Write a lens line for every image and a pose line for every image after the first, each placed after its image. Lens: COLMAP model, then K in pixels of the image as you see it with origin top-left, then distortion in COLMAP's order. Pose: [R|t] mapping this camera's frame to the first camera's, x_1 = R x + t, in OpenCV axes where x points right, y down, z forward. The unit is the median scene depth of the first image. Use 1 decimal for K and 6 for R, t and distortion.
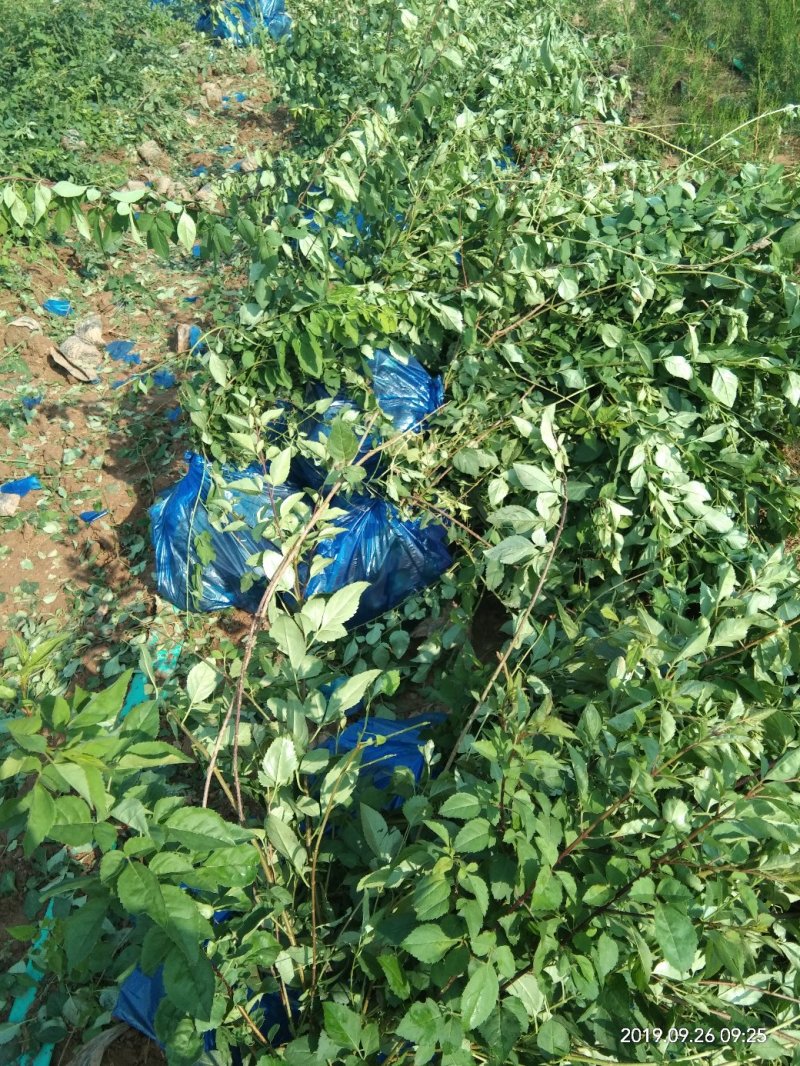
lens RADIAL K [[882.5, 0, 400.0], [0, 882.5, 533.0], [0, 0, 1]] dist [0.145207, -0.197492]
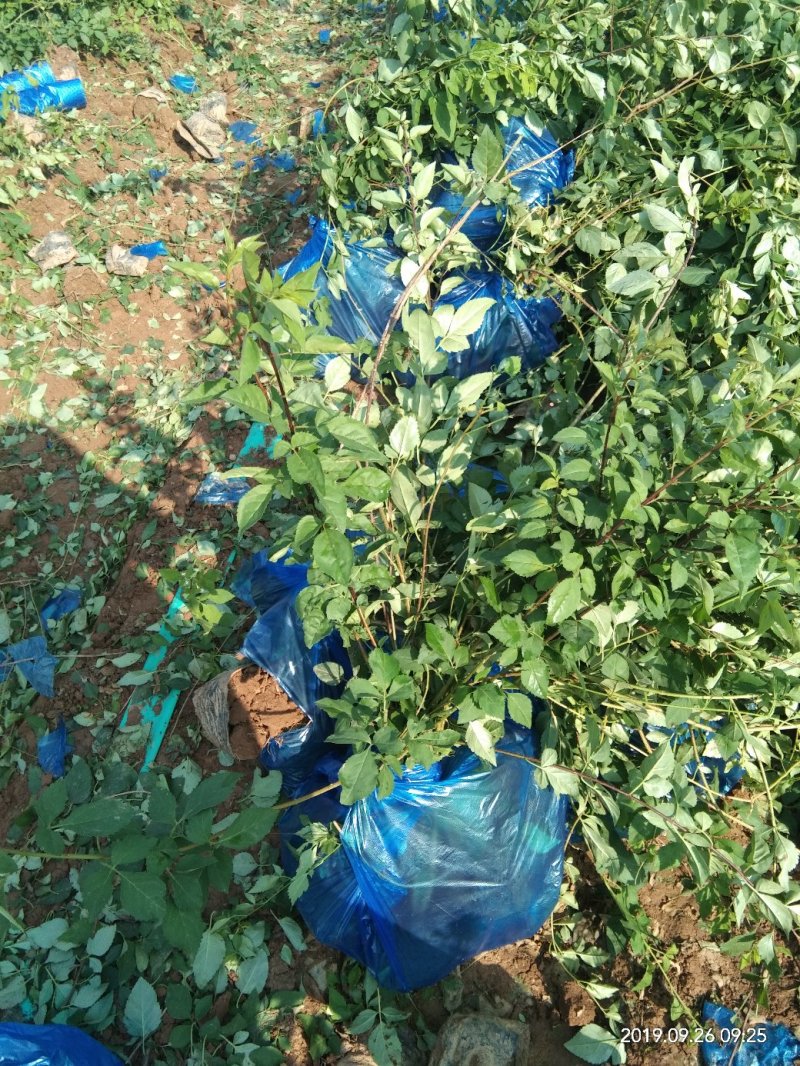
lens RADIAL K [[882.5, 0, 400.0], [0, 882.5, 533.0], [0, 0, 1]] dist [0.145207, -0.197492]
pose [[0.990336, 0.114766, -0.077866, -0.019004], [-0.100668, 0.981041, 0.165604, 0.096790], [0.095396, -0.156165, 0.983113, -0.072545]]
